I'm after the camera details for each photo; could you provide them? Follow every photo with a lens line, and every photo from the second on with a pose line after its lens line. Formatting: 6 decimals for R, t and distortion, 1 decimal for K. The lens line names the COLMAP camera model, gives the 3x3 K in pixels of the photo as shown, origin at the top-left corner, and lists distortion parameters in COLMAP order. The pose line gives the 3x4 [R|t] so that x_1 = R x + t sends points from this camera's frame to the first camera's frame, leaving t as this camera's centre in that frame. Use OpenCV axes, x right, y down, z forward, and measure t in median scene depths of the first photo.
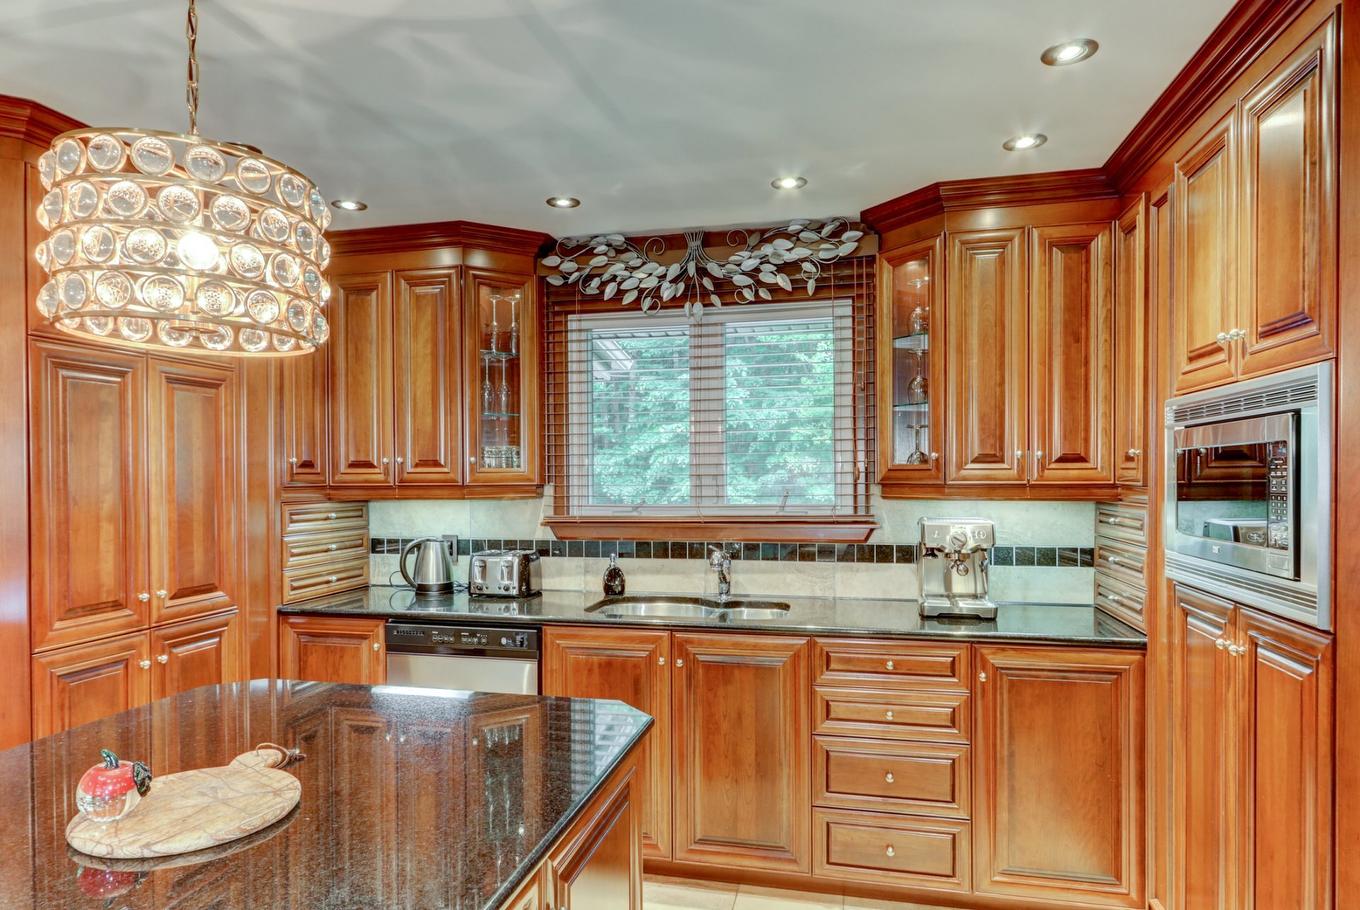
lens RADIAL K [[812.4, 0, 670.2], [0, 812.4, 481.0], [0, 0, 1]] dist [0.003382, 0.001681]
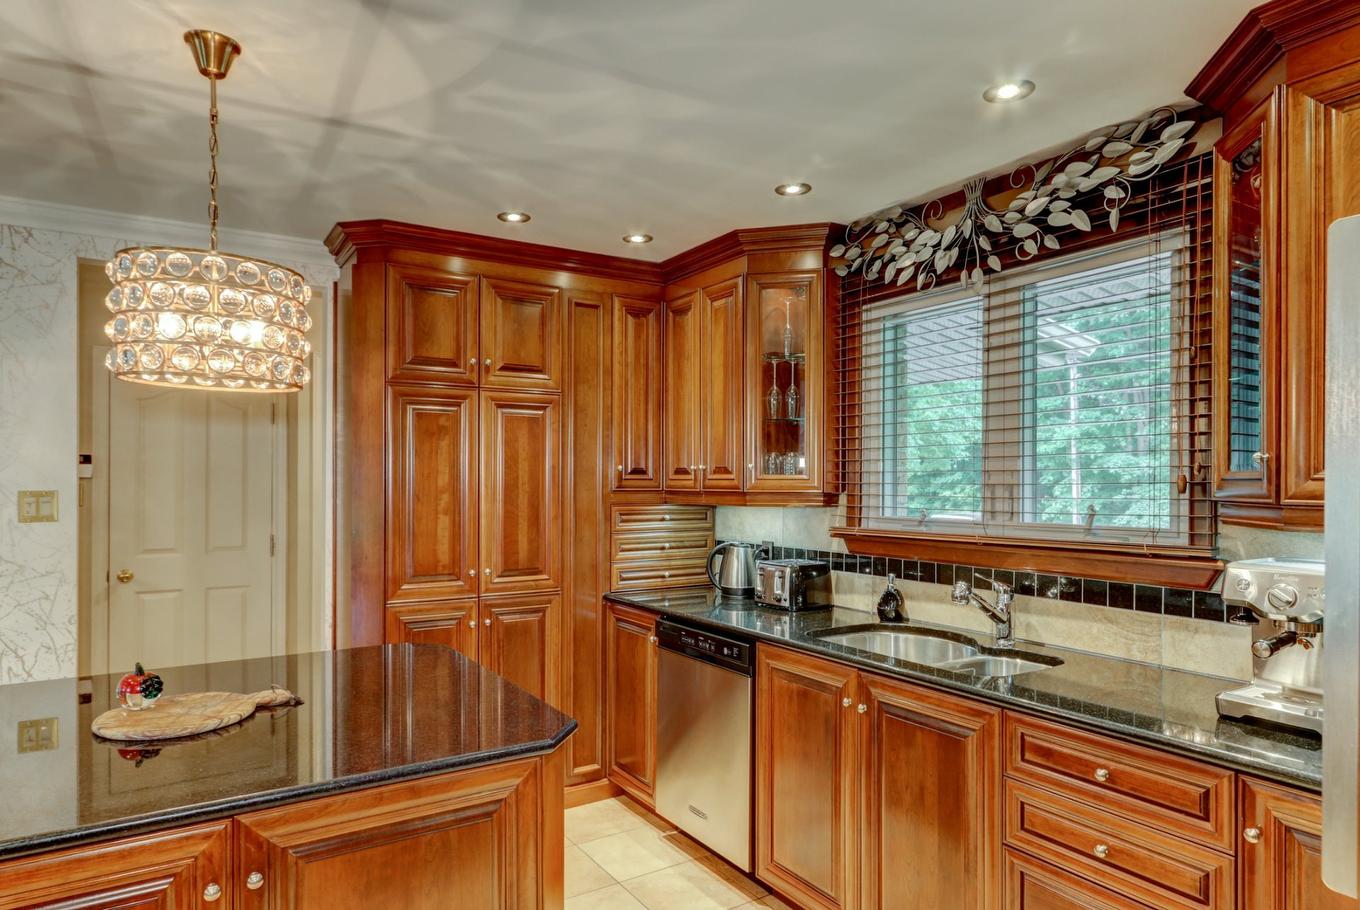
lens RADIAL K [[812.4, 0, 676.7], [0, 812.4, 483.8], [0, 0, 1]] dist [0.003382, 0.001681]
pose [[0.713411, 0.010304, -0.700670, 0.390062], [-0.012061, 0.999924, 0.002424, -0.006529], [0.700642, 0.006721, 0.713482, 0.225465]]
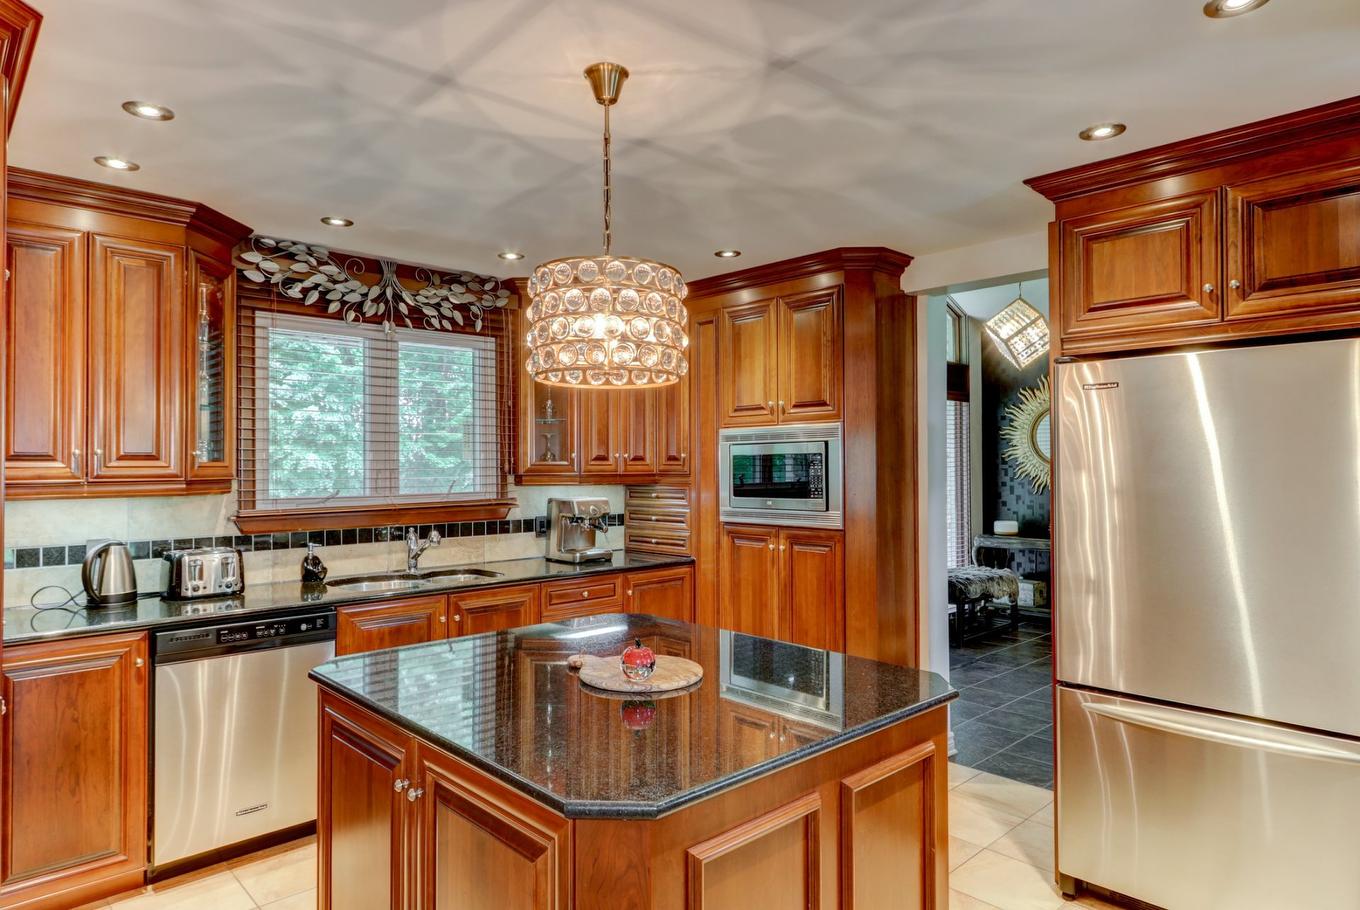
lens RADIAL K [[812.4, 0, 672.6], [0, 812.4, 453.1], [0, 0, 1]] dist [0.003382, 0.001681]
pose [[0.556105, 0.015313, 0.830971, -0.721648], [0.010023, 0.999634, -0.025128, 0.003150], [-0.831051, 0.022303, 0.555748, 0.014178]]
